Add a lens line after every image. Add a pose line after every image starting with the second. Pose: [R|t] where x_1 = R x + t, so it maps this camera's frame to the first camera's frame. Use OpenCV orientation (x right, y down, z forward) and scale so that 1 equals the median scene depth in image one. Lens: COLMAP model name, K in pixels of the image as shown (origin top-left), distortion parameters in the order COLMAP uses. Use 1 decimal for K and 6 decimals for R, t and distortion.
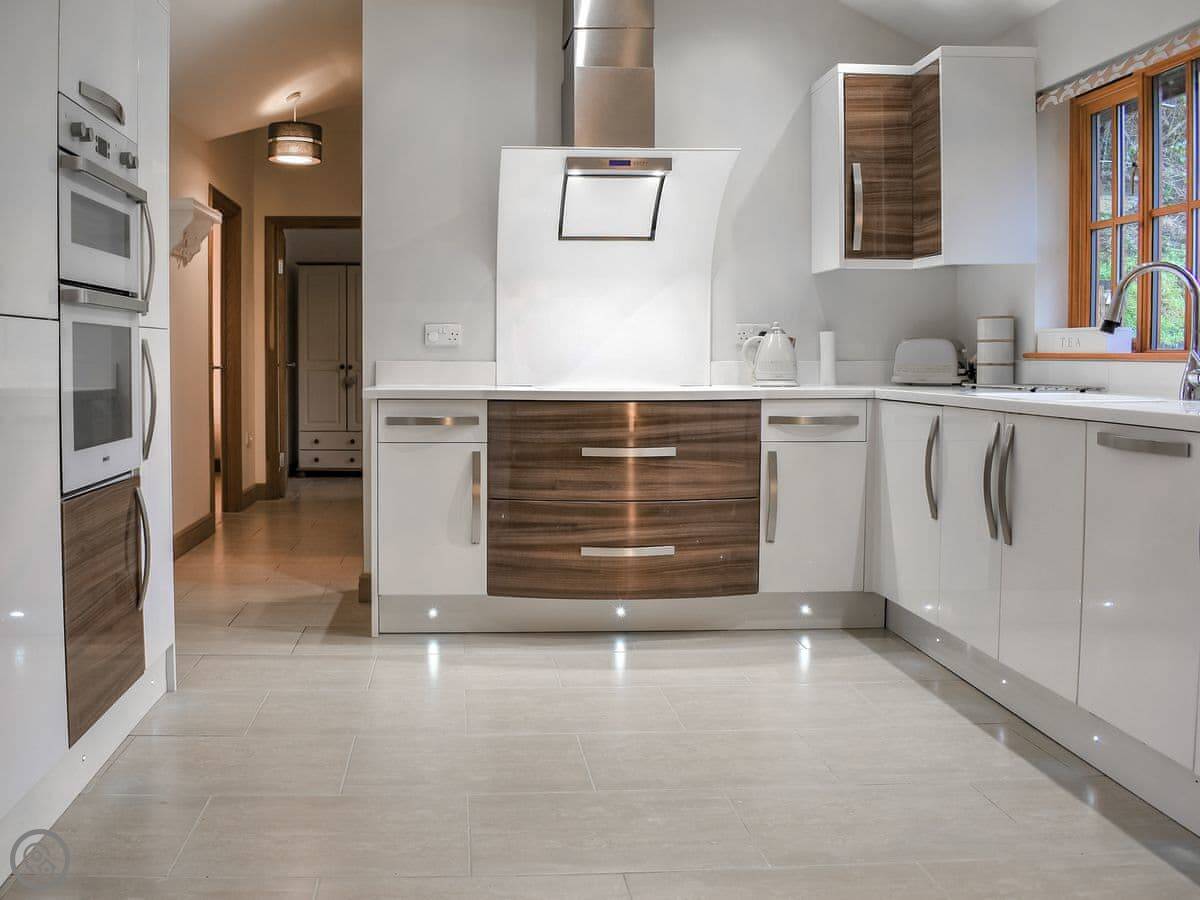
lens RADIAL K [[1068.2, 0, 496.0], [0, 1068.2, 399.5], [0, 0, 1]] dist [-0.095056, 0.011703]
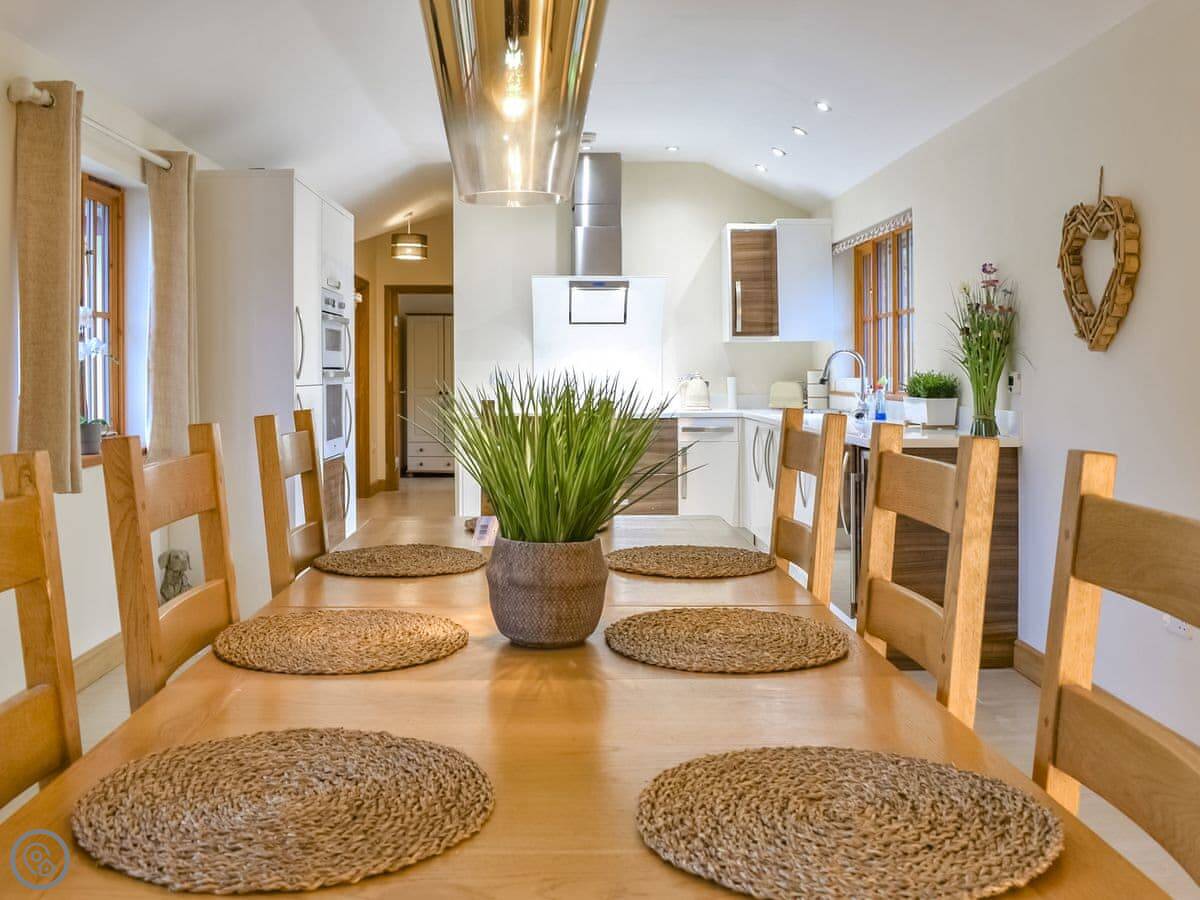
lens RADIAL K [[1104.2, 0, 601.4], [0, 1104.2, 405.4], [0, 0, 1]] dist [-0.076696, 0.005185]
pose [[0.999986, -0.002497, 0.004609, 0.111774], [0.002547, 0.999937, -0.010895, -0.001065], [-0.004581, 0.010907, 0.999930, -0.839123]]
